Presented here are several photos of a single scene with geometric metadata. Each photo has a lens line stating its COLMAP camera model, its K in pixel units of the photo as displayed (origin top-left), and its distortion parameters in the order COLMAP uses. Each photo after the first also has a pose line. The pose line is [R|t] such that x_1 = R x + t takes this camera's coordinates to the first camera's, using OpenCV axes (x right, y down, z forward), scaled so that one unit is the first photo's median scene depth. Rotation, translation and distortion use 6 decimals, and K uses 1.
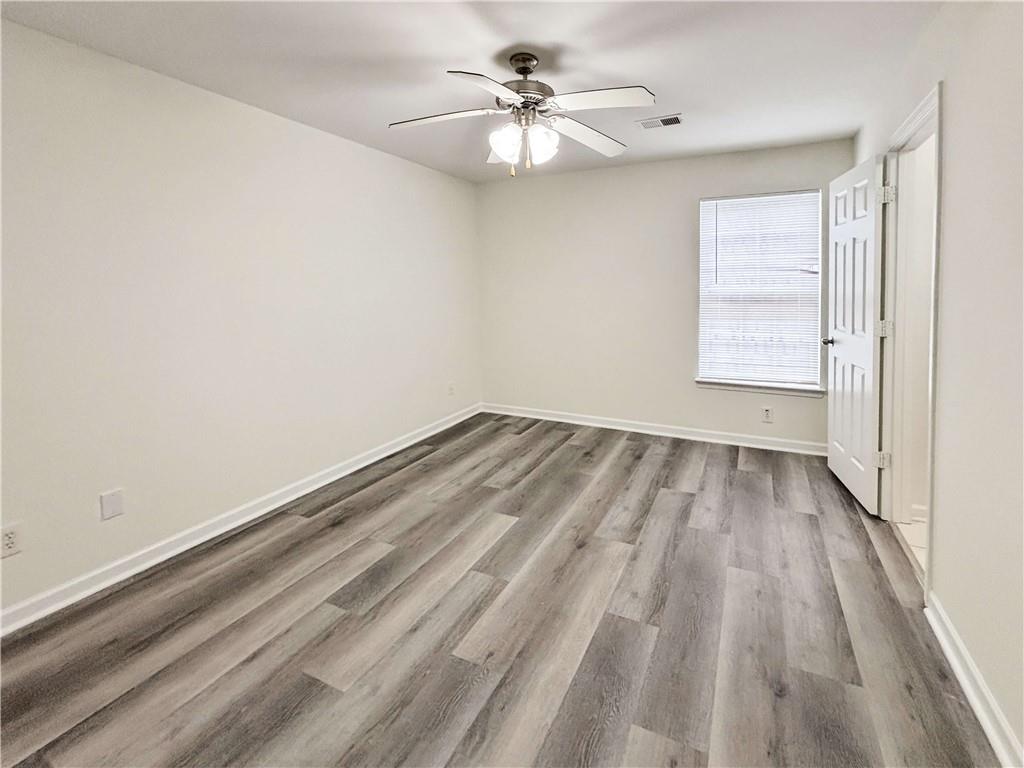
lens RADIAL K [[428.9, 0, 512.0], [0, 428.9, 384.0], [0, 0, 1]] dist [-0.001628, -0.000236]
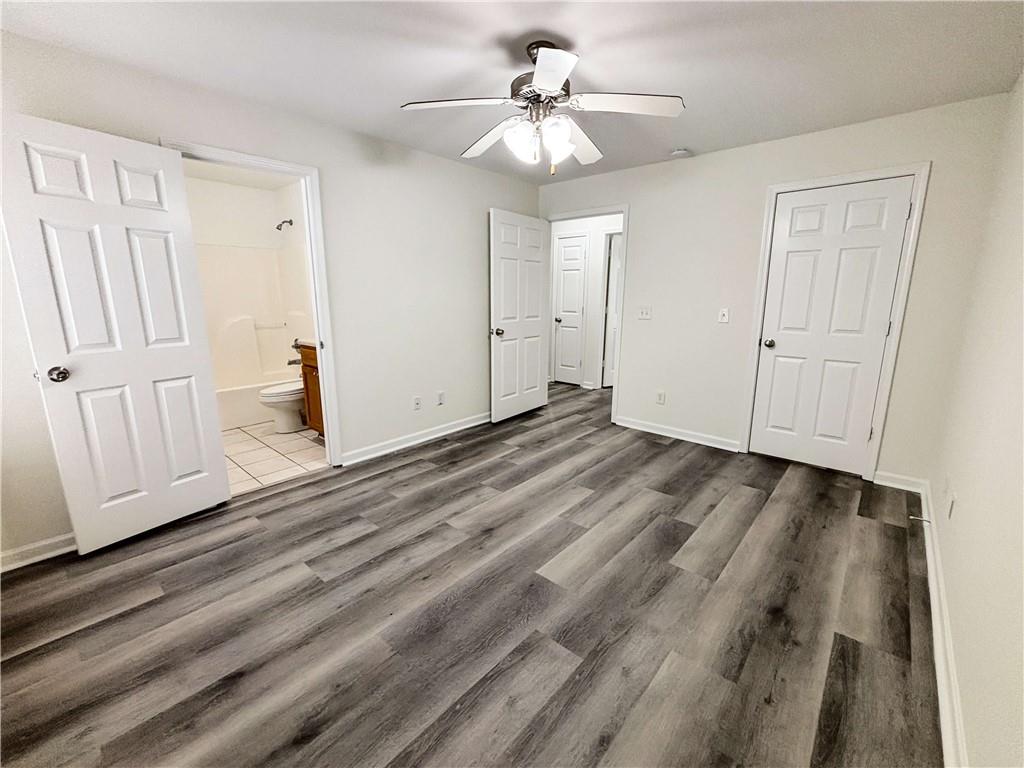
lens RADIAL K [[428.9, 0, 512.0], [0, 428.9, 384.0], [0, 0, 1]] dist [-0.001628, -0.000236]
pose [[-0.977628, -0.038021, 0.206876, -0.111867], [0.053436, 0.906366, 0.419100, -0.426738], [-0.203440, 0.420779, -0.884057, 1.818917]]
